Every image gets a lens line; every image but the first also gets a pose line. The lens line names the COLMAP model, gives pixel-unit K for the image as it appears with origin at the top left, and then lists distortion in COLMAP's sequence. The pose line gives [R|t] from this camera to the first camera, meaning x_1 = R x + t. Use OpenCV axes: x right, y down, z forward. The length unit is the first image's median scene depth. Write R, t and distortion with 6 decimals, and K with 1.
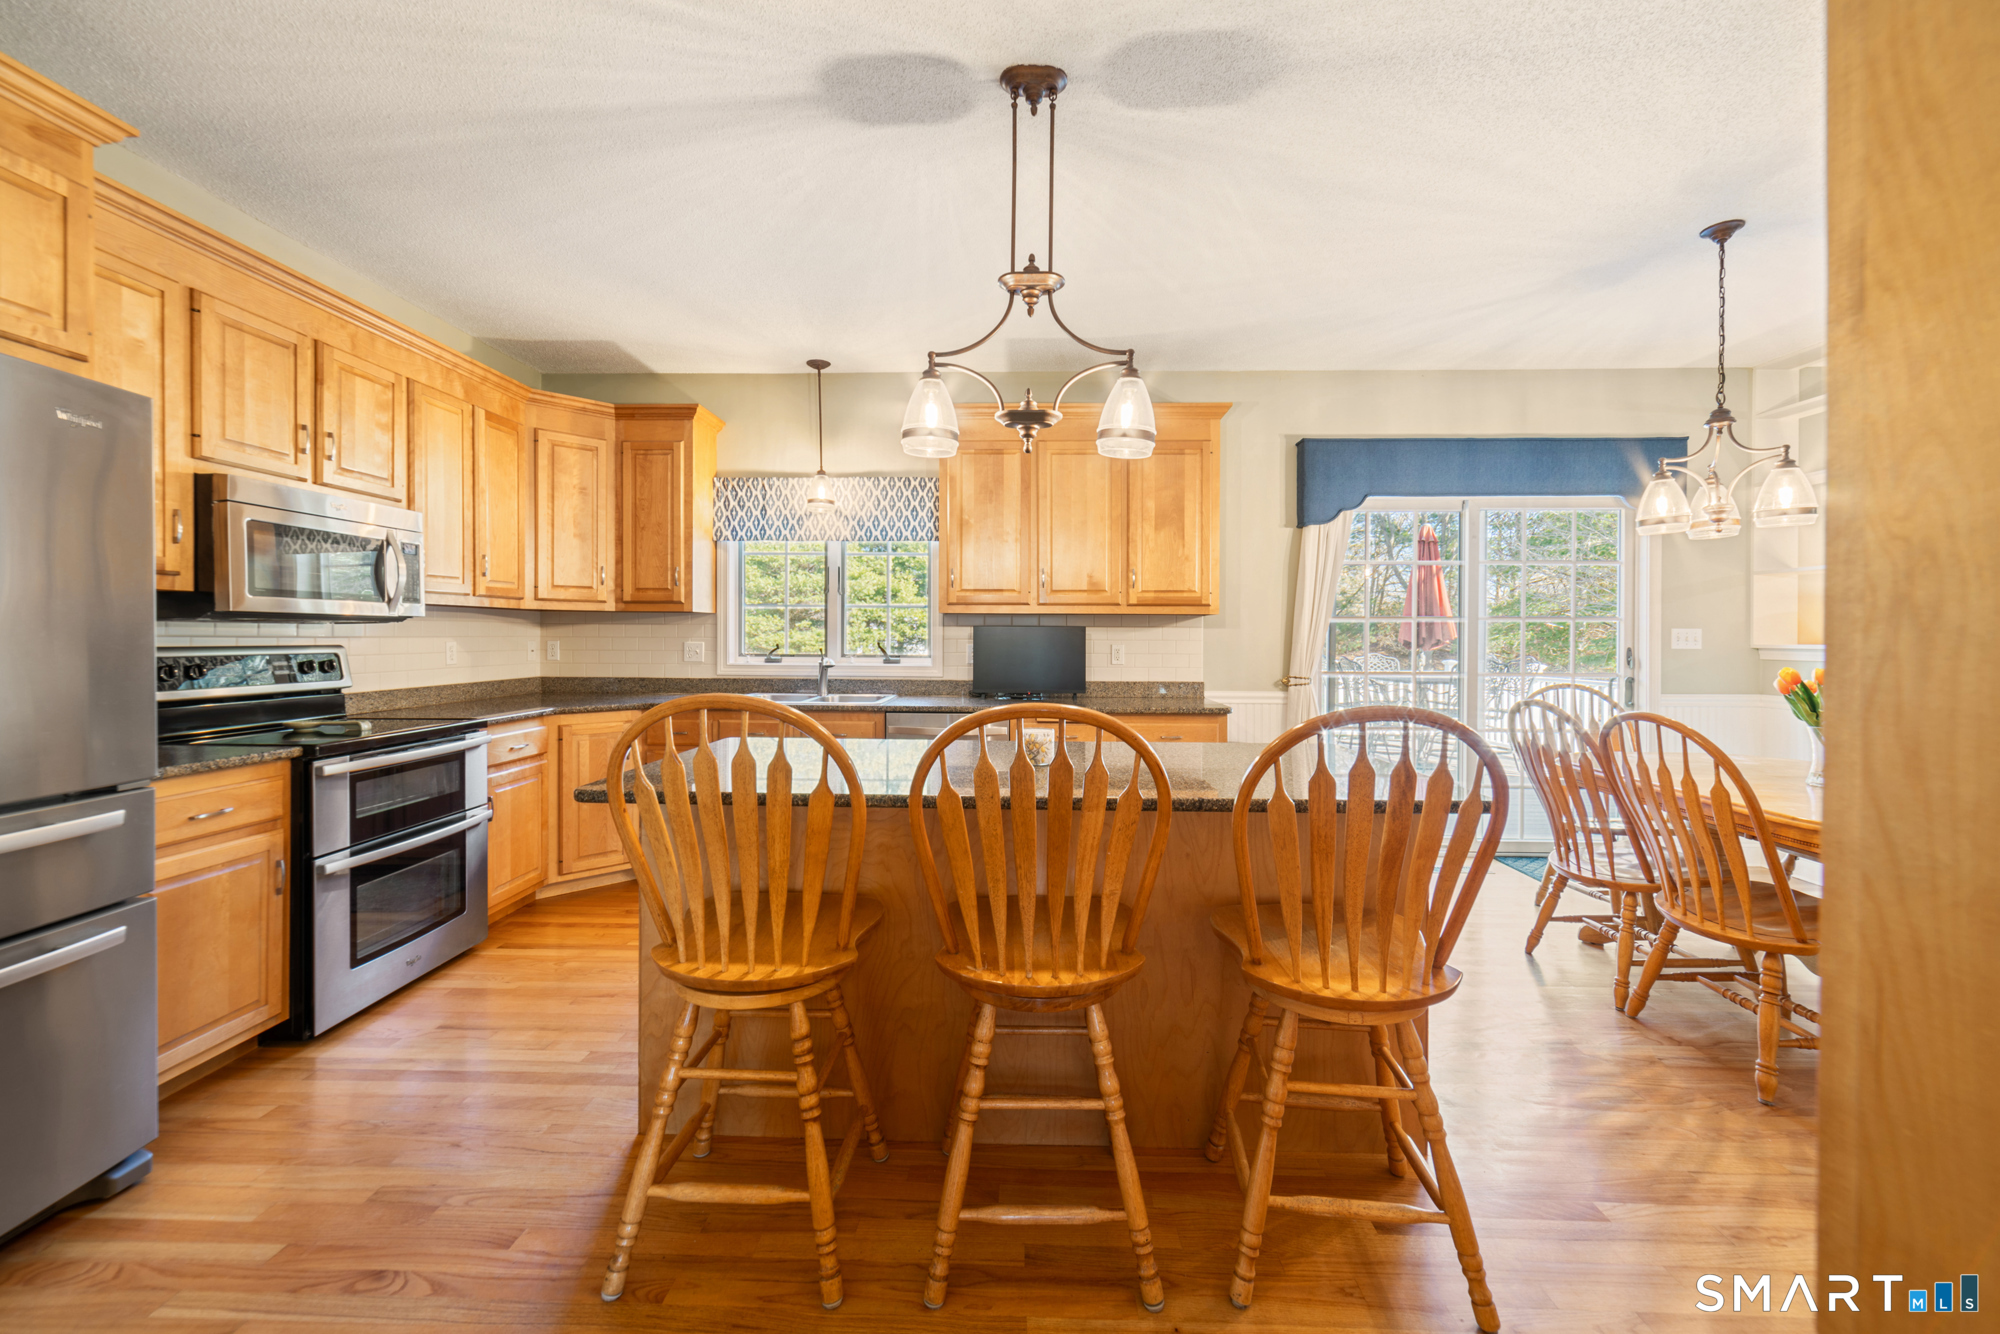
lens RADIAL K [[783.8, 0, 1007.7], [0, 783.8, 638.9], [0, 0, 1]] dist [0.001499, 0.000165]
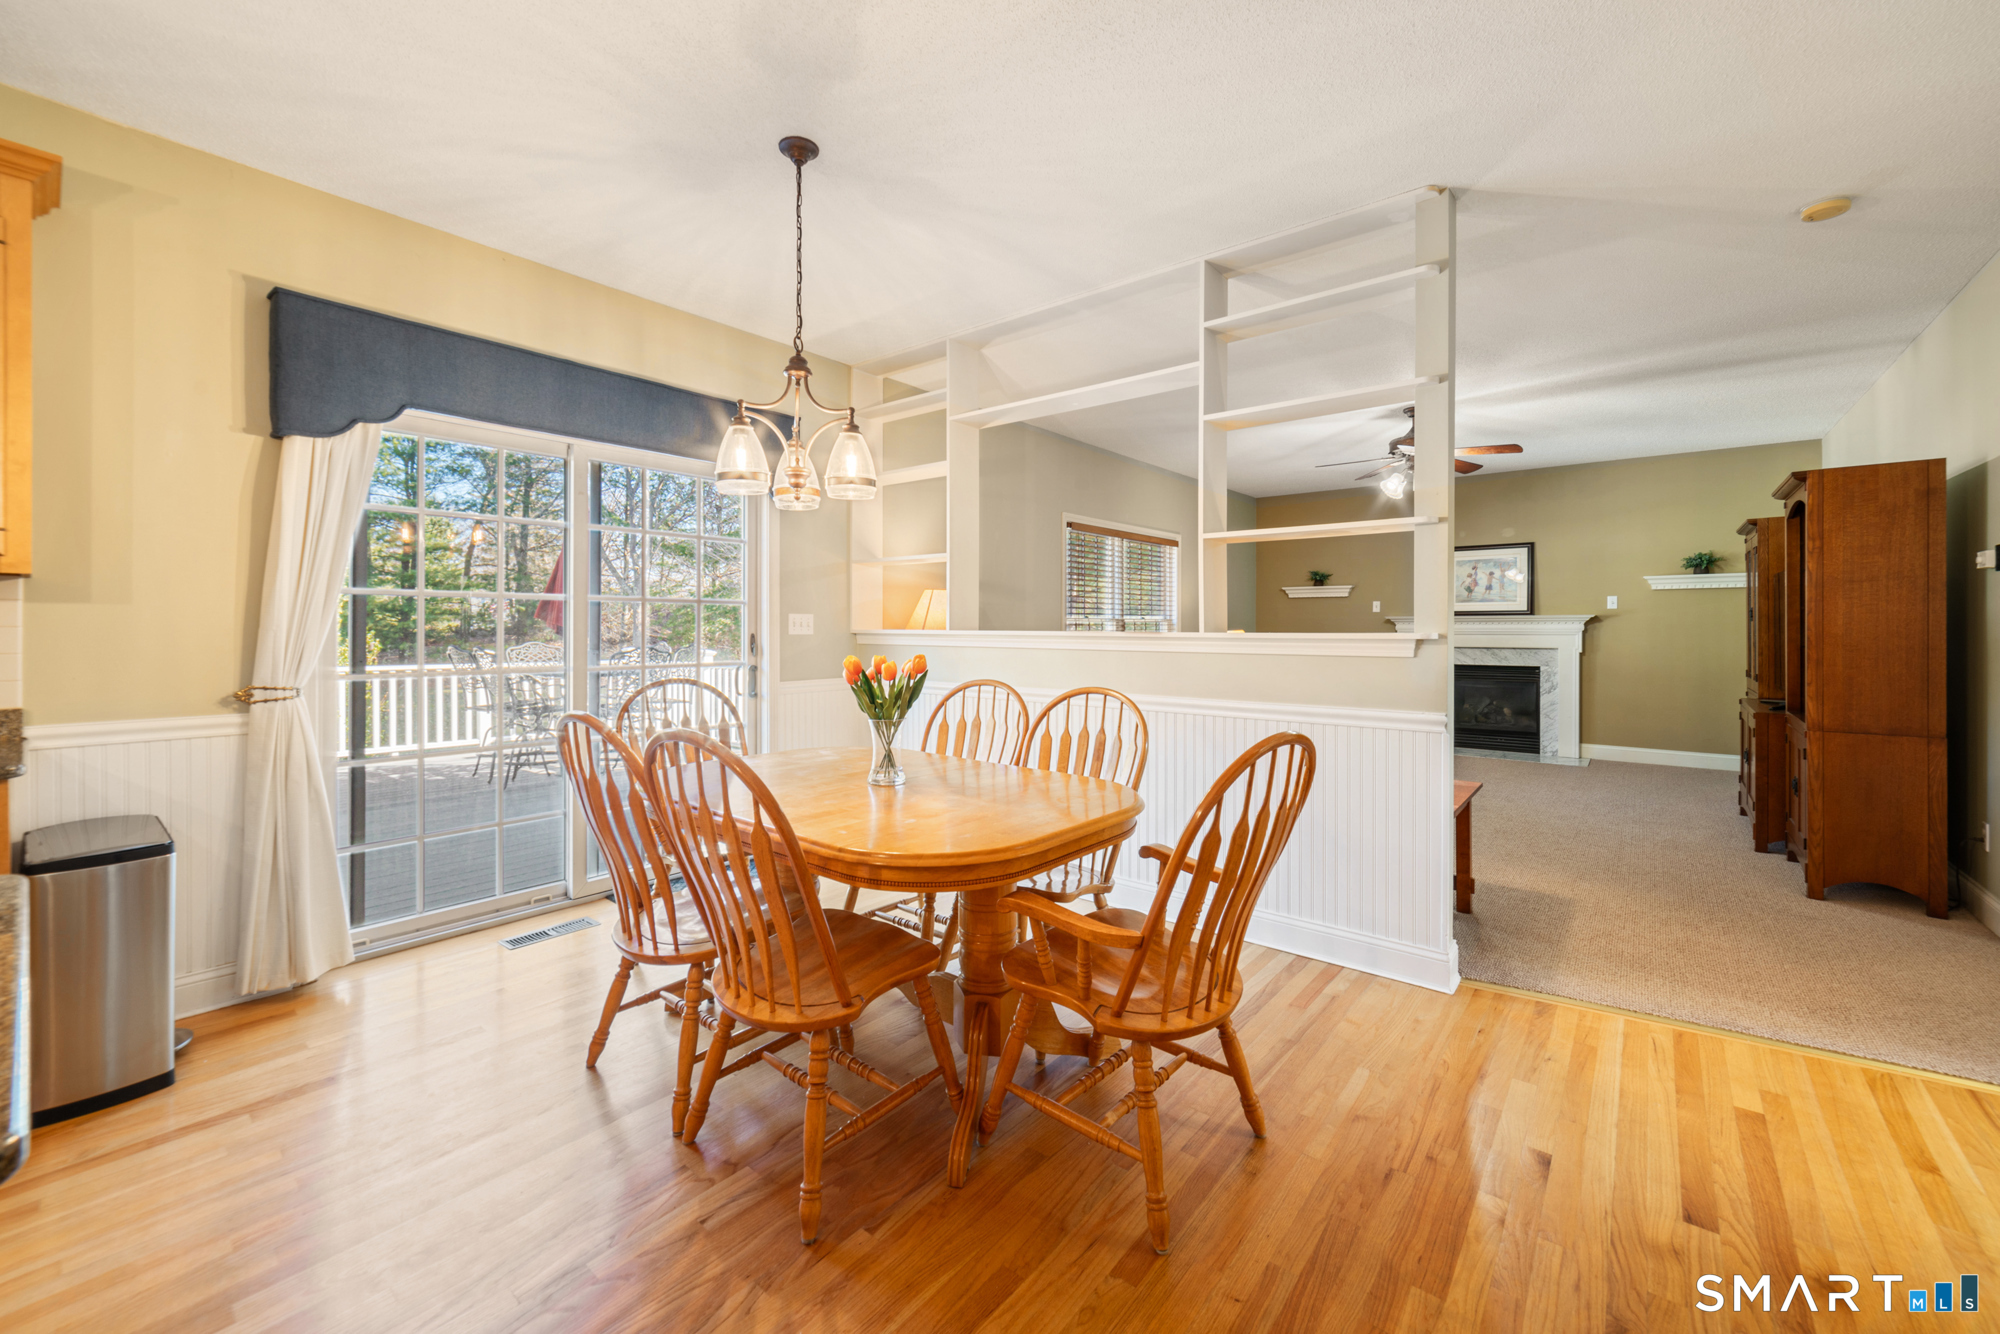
lens RADIAL K [[788.6, 0, 1006.2], [0, 788.6, 632.5], [0, 0, 1]] dist [0.000187, 0.000048]
pose [[0.609595, -0.009074, 0.792661, 0.248075], [0.002554, 0.999952, 0.009483, 0.001703], [-0.792709, -0.003757, 0.609589, 0.200785]]
